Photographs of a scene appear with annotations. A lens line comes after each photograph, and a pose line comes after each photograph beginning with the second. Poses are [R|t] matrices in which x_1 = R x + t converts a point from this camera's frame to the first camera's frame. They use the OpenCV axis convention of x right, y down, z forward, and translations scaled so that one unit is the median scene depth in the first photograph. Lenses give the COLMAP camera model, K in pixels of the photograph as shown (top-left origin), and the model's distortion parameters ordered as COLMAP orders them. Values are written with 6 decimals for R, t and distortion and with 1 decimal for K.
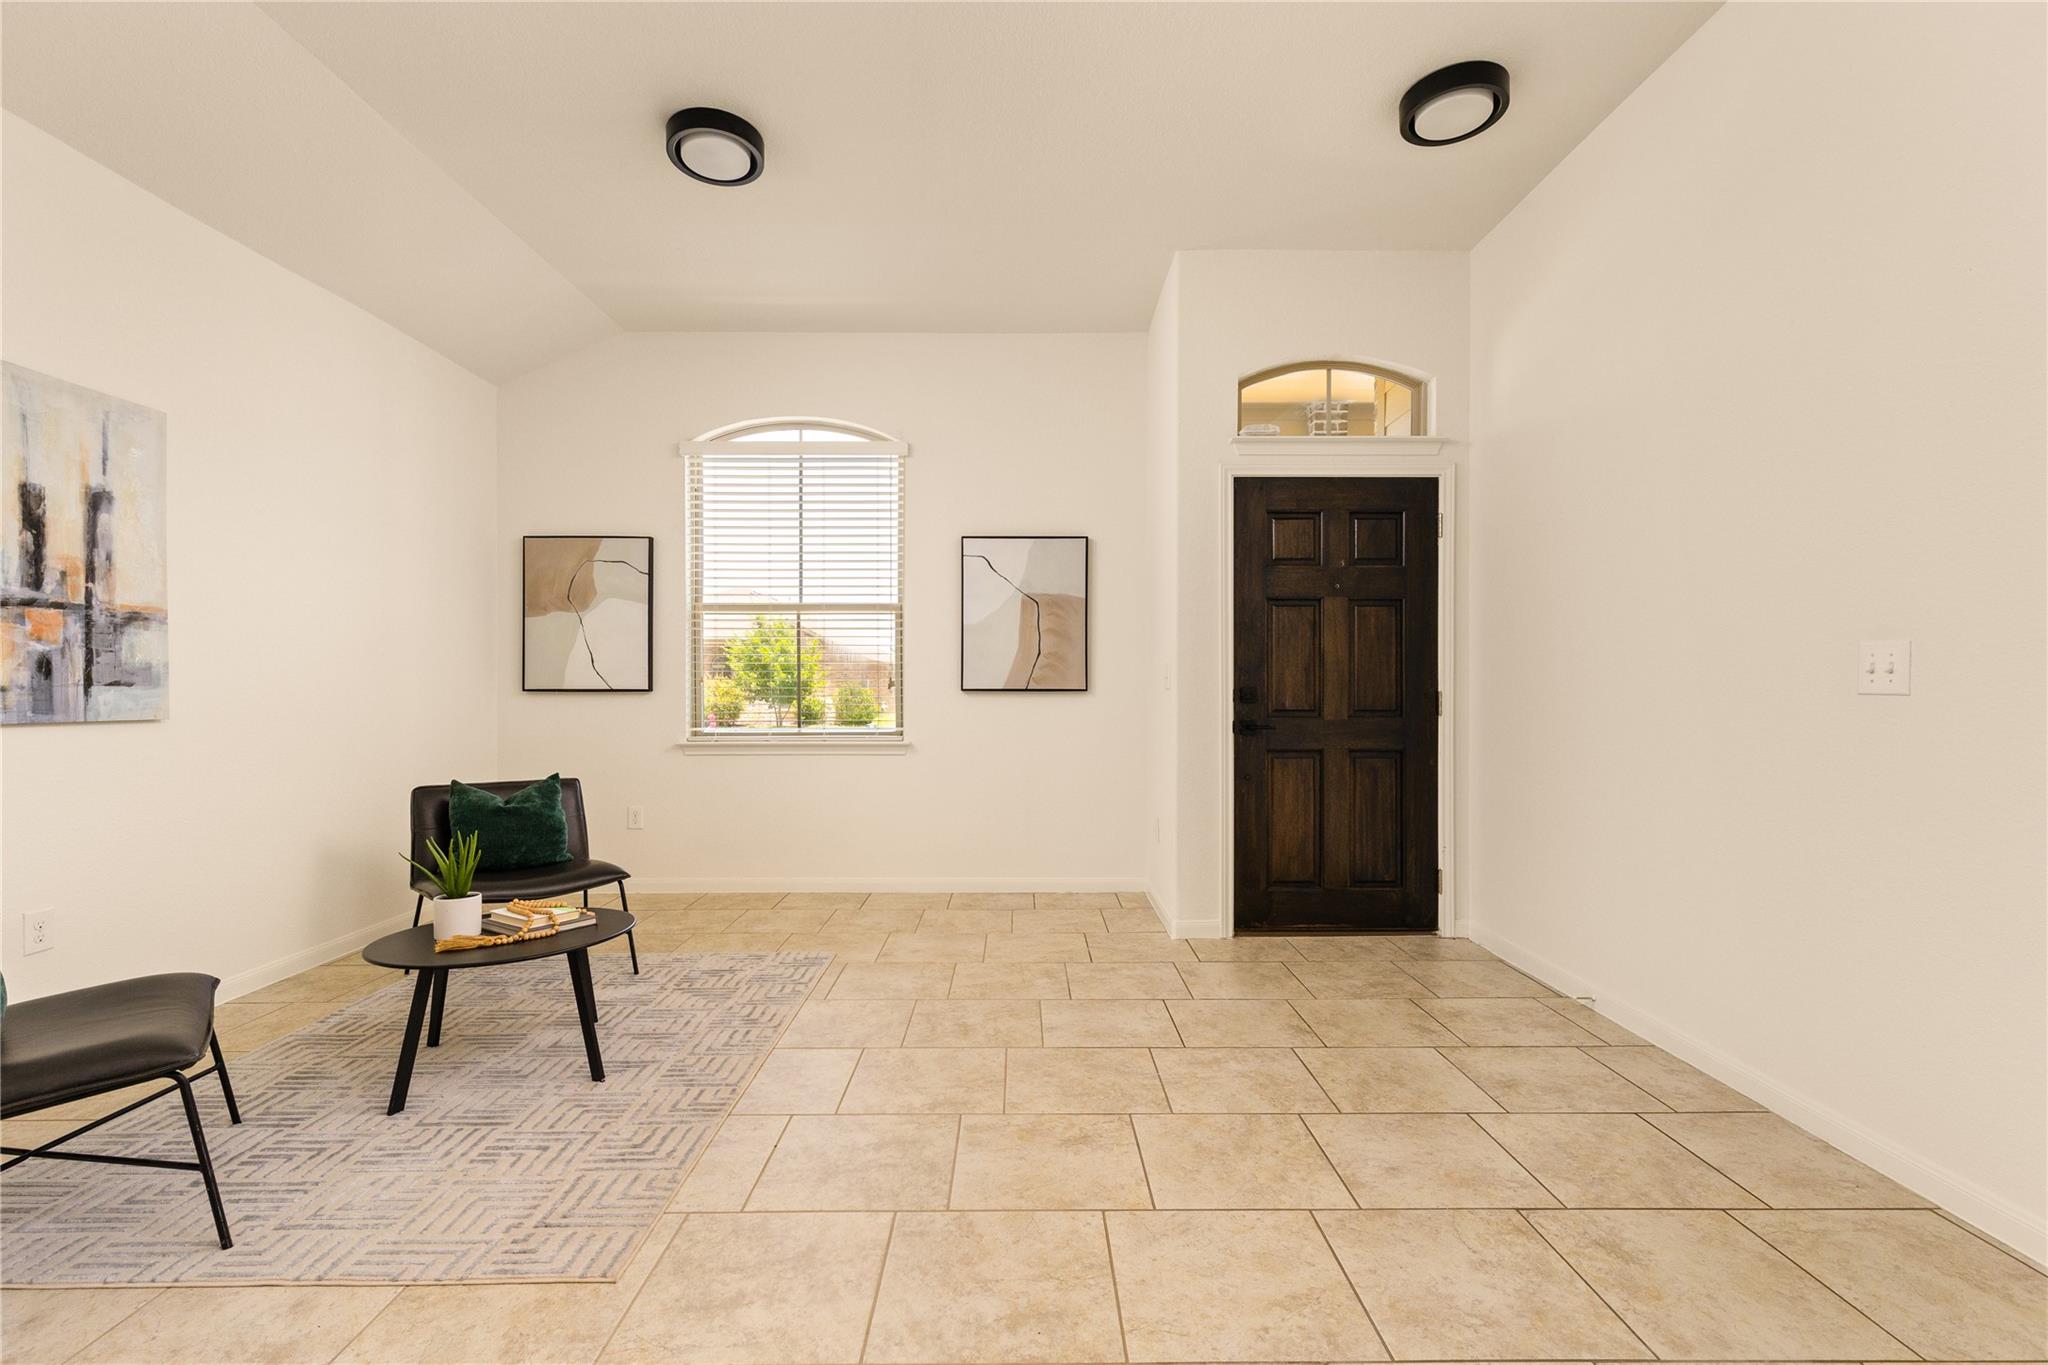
lens RADIAL K [[923.7, 0, 1030.9], [0, 923.7, 691.5], [0, 0, 1]] dist [0.006643, -0.000693]
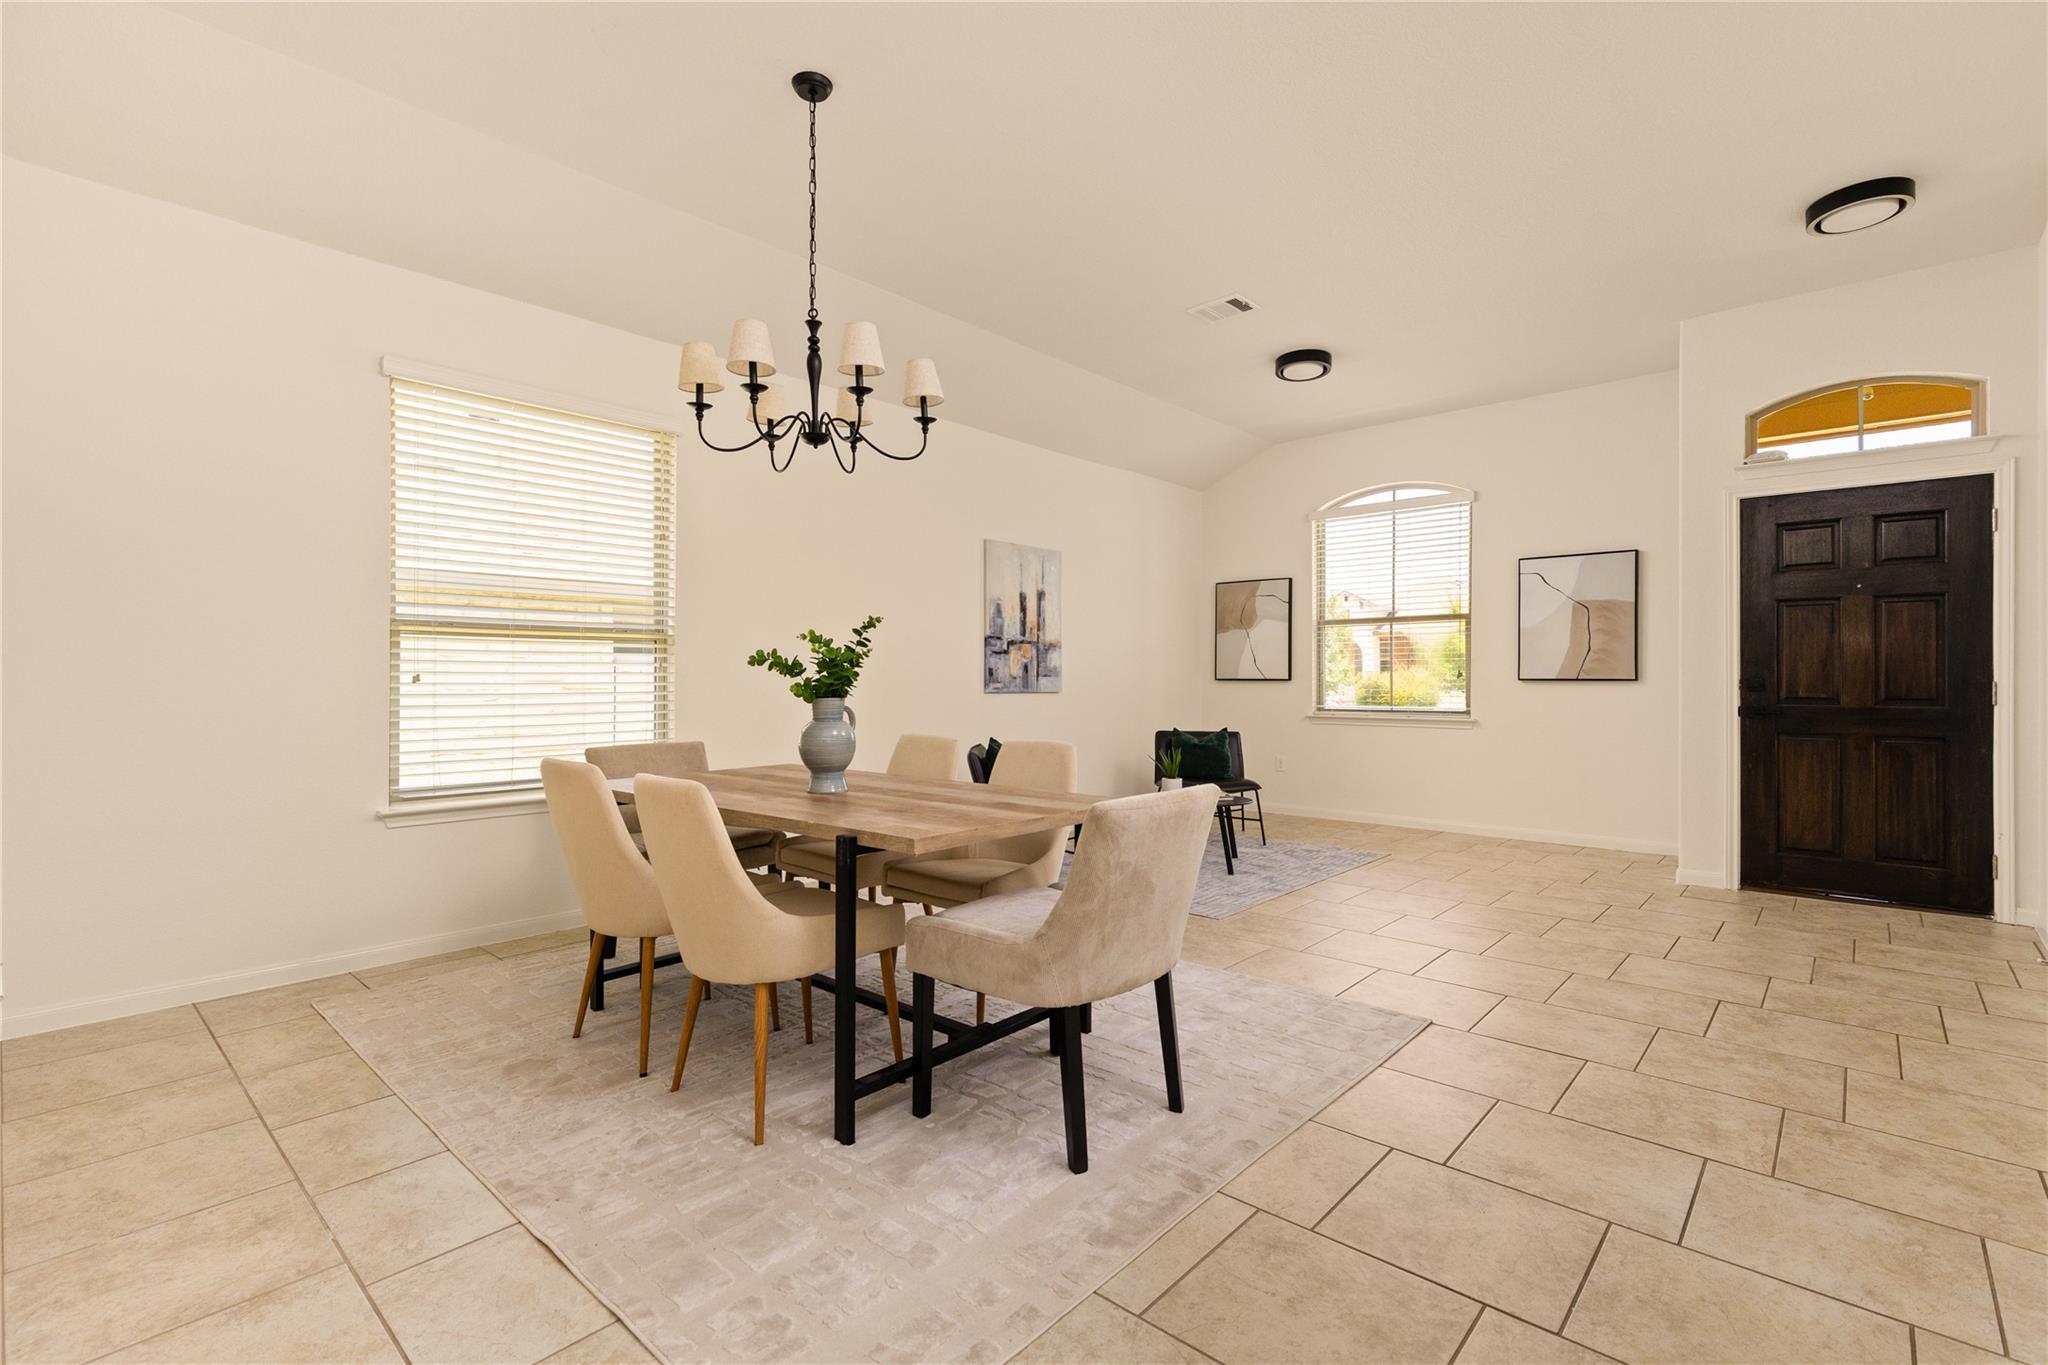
lens RADIAL K [[923.7, 0, 1009.2], [0, 923.7, 687.9], [0, 0, 1]] dist [0.006643, -0.000693]
pose [[0.727281, 0.008124, -0.686292, 0.354335], [-0.003774, 0.999962, 0.007838, 0.002936], [0.686330, -0.003110, 0.727284, -0.499817]]
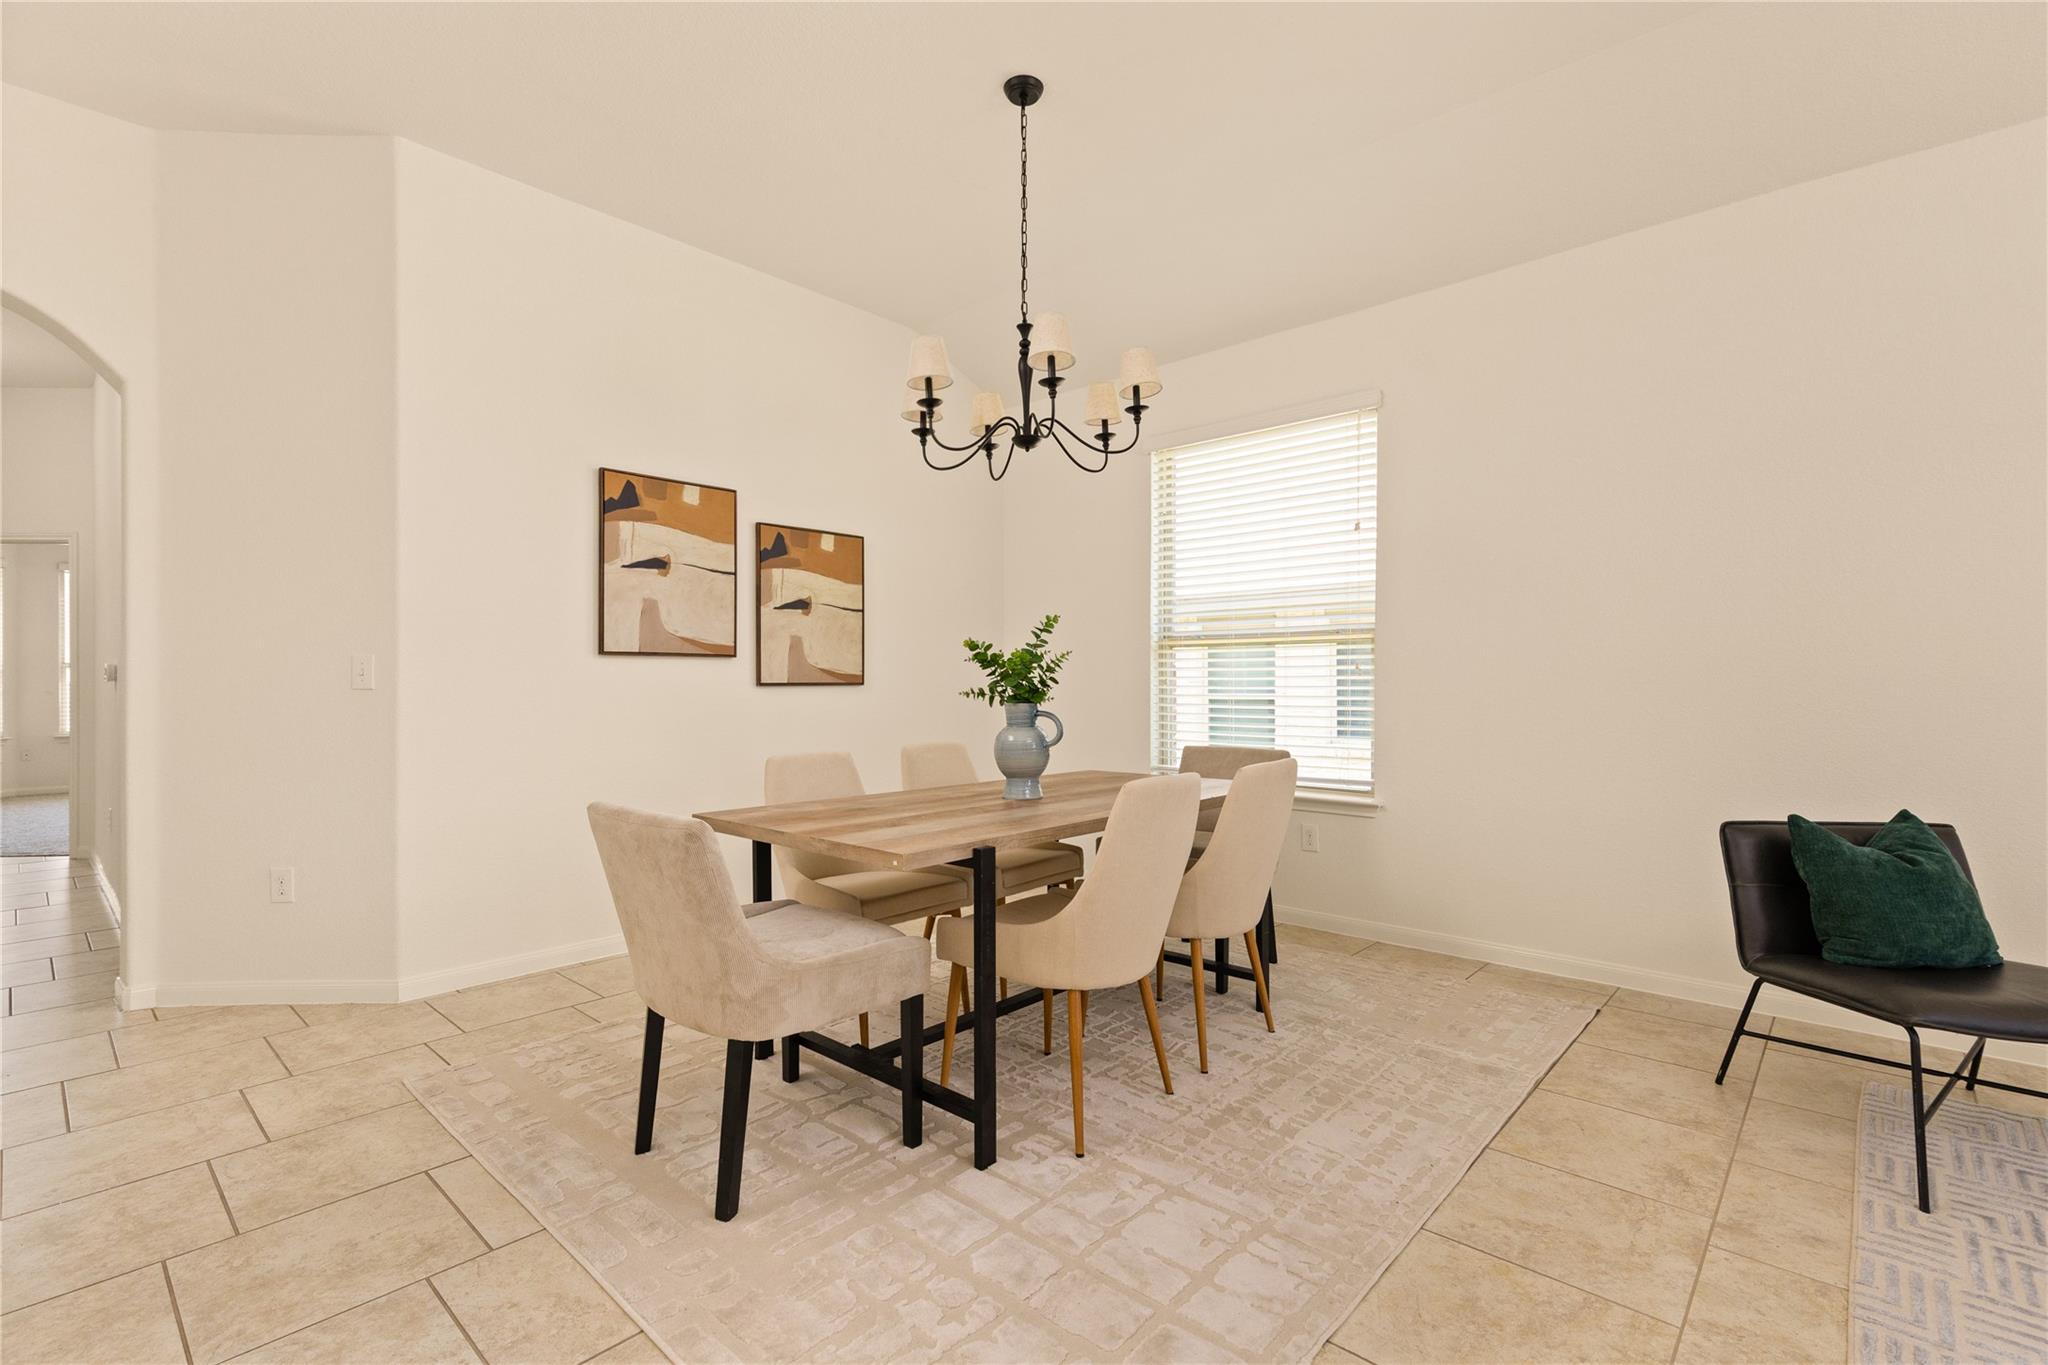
lens RADIAL K [[923.7, 0, 1029.6], [0, 923.7, 680.3], [0, 0, 1]] dist [0.006643, -0.000693]
pose [[-0.678631, 0.001249, -0.734479, 0.274497], [-0.002140, 0.999991, 0.003677, -0.002759], [0.734476, 0.004067, -0.678622, 0.441951]]
